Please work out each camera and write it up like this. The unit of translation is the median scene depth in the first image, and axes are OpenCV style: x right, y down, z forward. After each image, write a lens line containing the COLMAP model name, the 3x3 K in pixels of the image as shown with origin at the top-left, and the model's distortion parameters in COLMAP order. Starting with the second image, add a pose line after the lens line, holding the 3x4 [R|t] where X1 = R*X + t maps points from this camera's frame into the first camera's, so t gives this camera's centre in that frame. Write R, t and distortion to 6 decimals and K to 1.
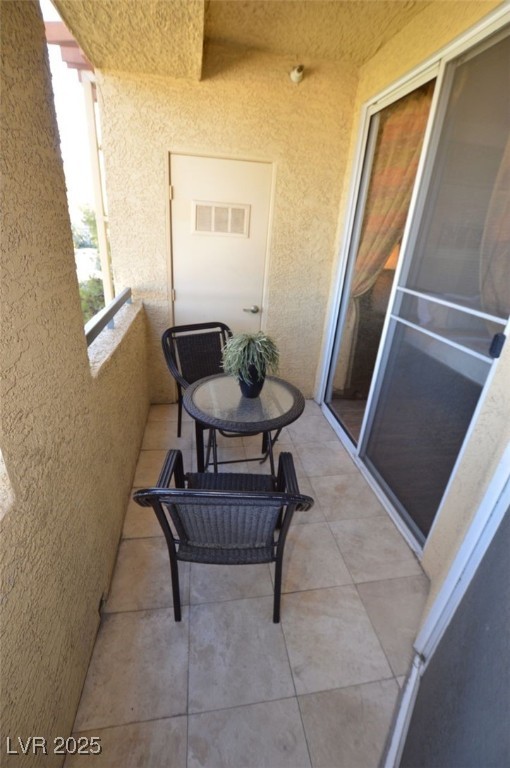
lens RADIAL K [[340.9, 0, 253.5], [0, 340.9, 384.0], [0, 0, 1]] dist [-0.031486, 0.003850]
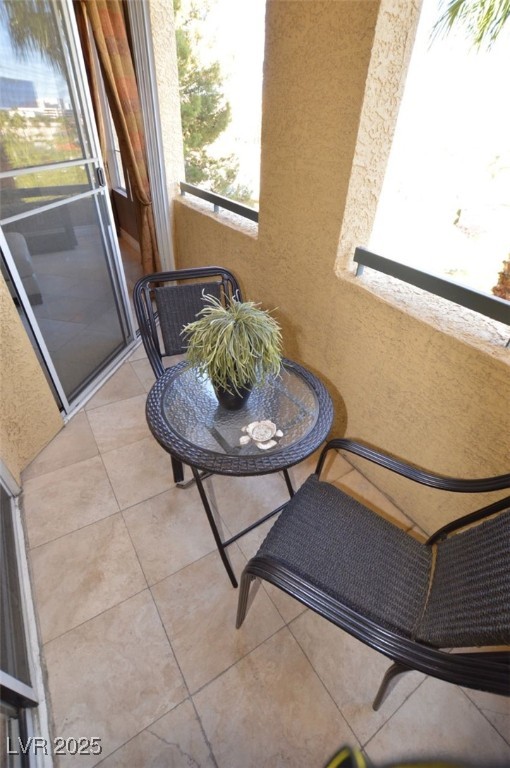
lens RADIAL K [[340.9, 0, 254.5], [0, 340.9, 382.9], [0, 0, 1]] dist [-0.031486, 0.003850]
pose [[-0.910452, 0.178484, -0.373122, 0.176607], [-0.251085, 0.478366, 0.841500, -0.513887], [0.328683, 0.859831, -0.390715, 1.190375]]
